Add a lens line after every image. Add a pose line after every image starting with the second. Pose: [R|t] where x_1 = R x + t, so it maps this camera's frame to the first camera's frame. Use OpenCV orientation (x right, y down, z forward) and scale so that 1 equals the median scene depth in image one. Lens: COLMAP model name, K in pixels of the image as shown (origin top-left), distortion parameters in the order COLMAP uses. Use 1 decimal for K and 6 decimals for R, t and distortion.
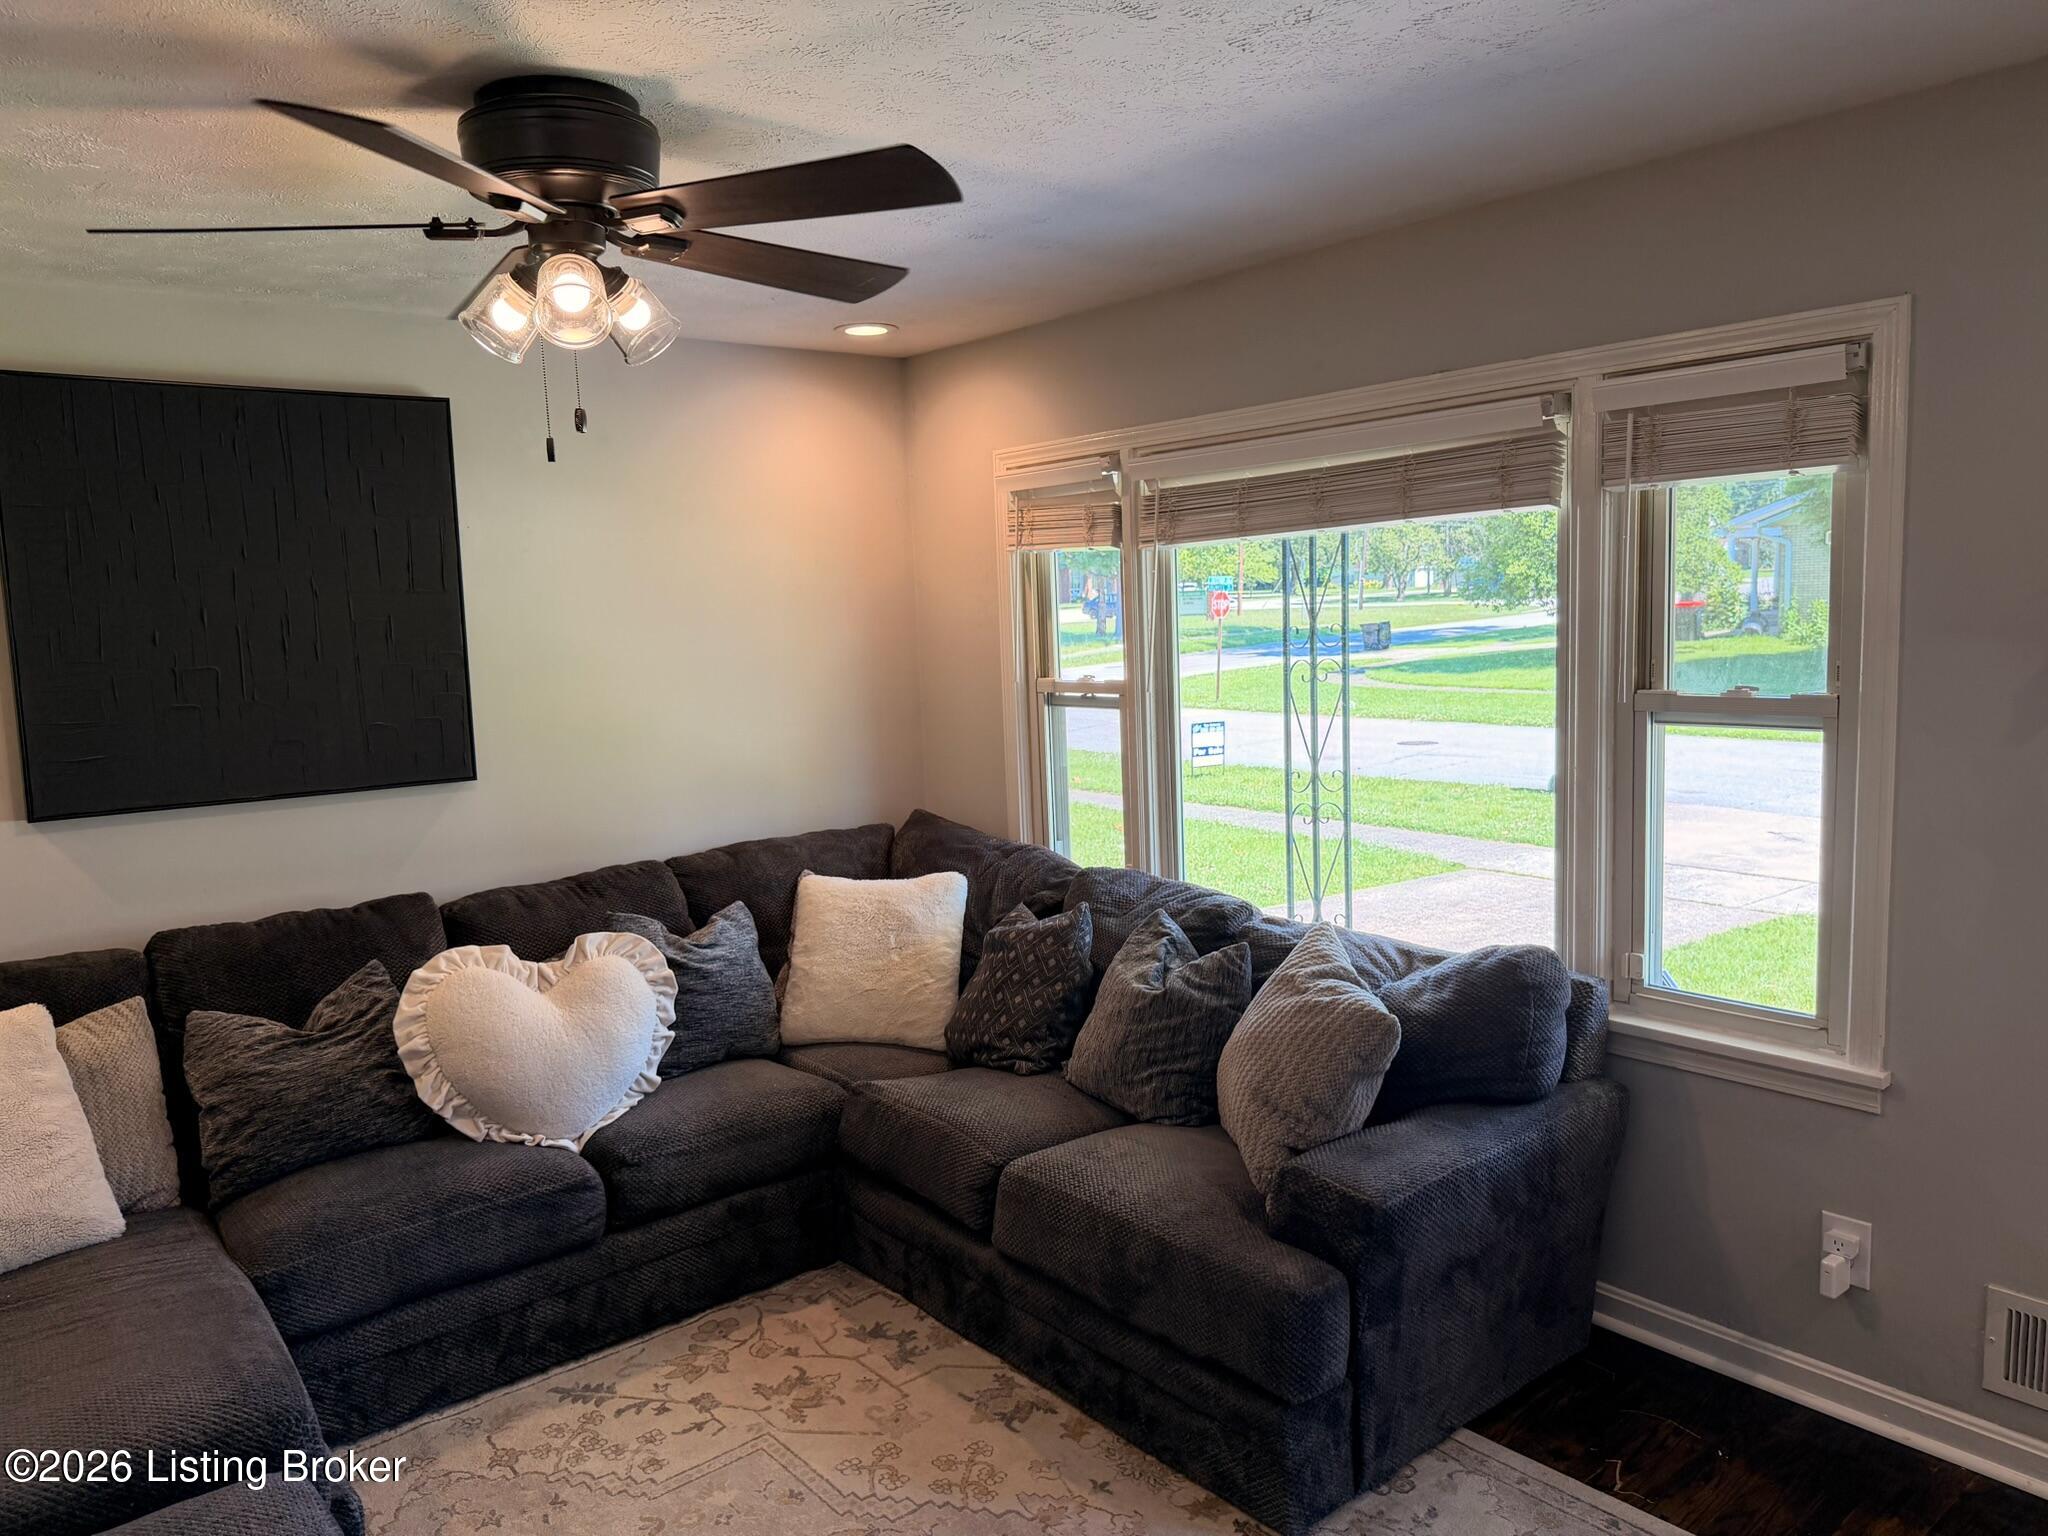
lens RADIAL K [[1445.3, 0, 1014.0], [0, 1445.3, 773.9], [0, 0, 1]] dist [0.157335, -0.282163]
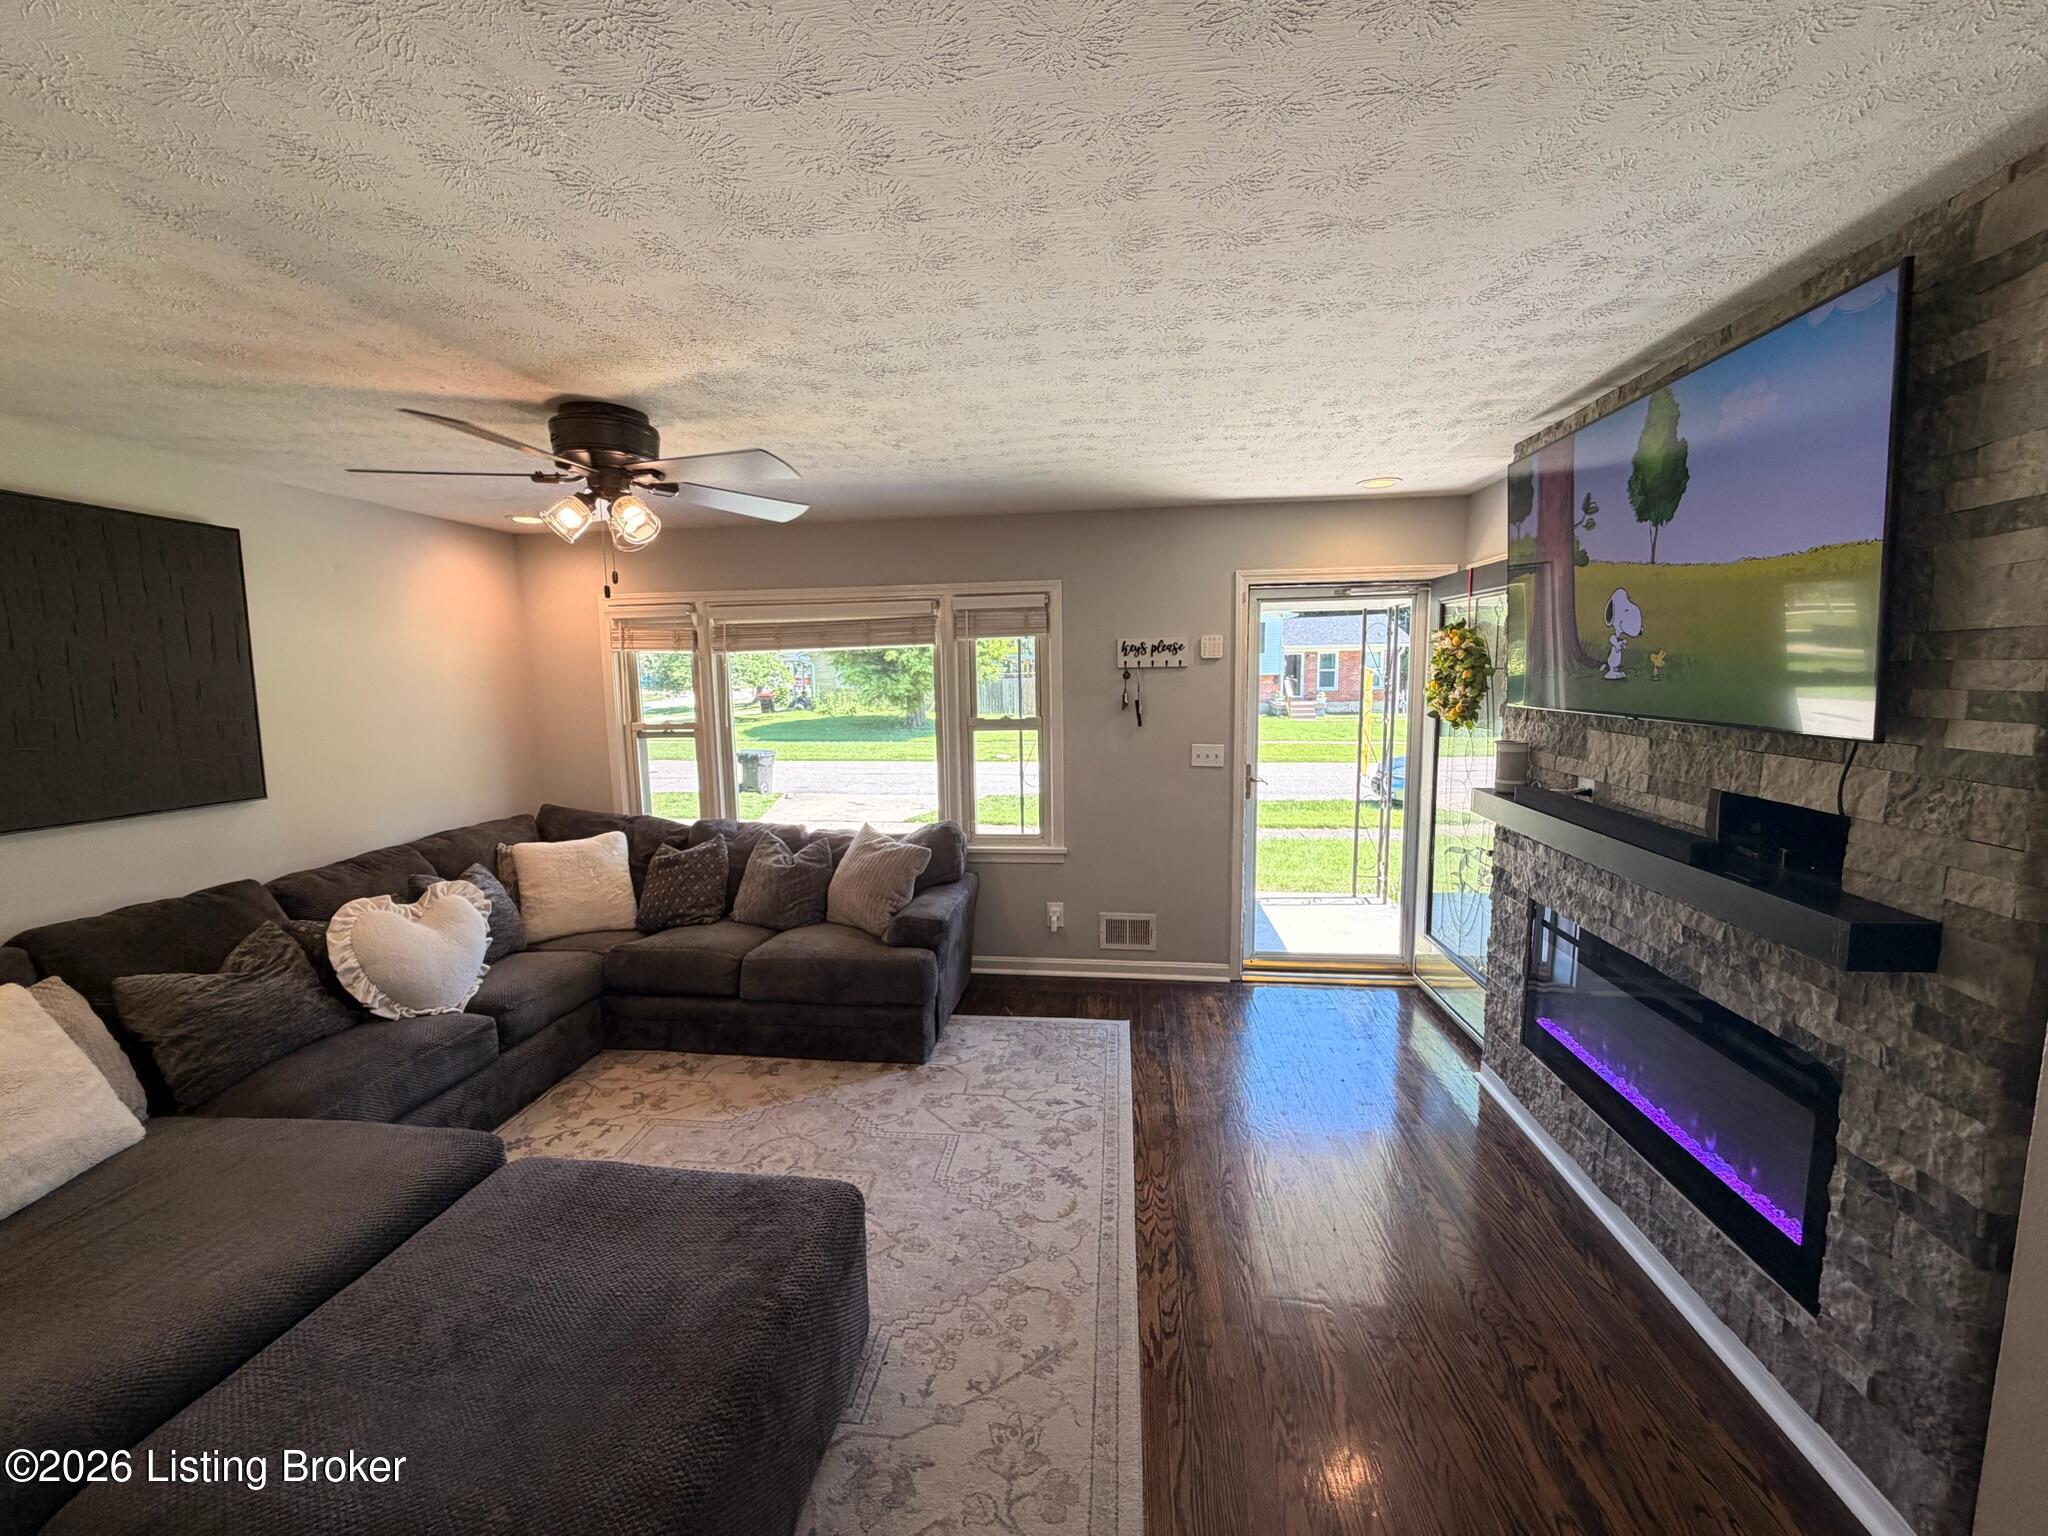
lens RADIAL K [[821.8, 0, 1024.0], [0, 821.8, 768.0], [0, 0, 1]] dist [0.000481, -0.000027]
pose [[0.721008, -0.053750, 0.690838, -0.461786], [0.072490, 0.997367, 0.001944, 0.030847], [-0.689124, 0.048678, 0.723007, -0.089335]]
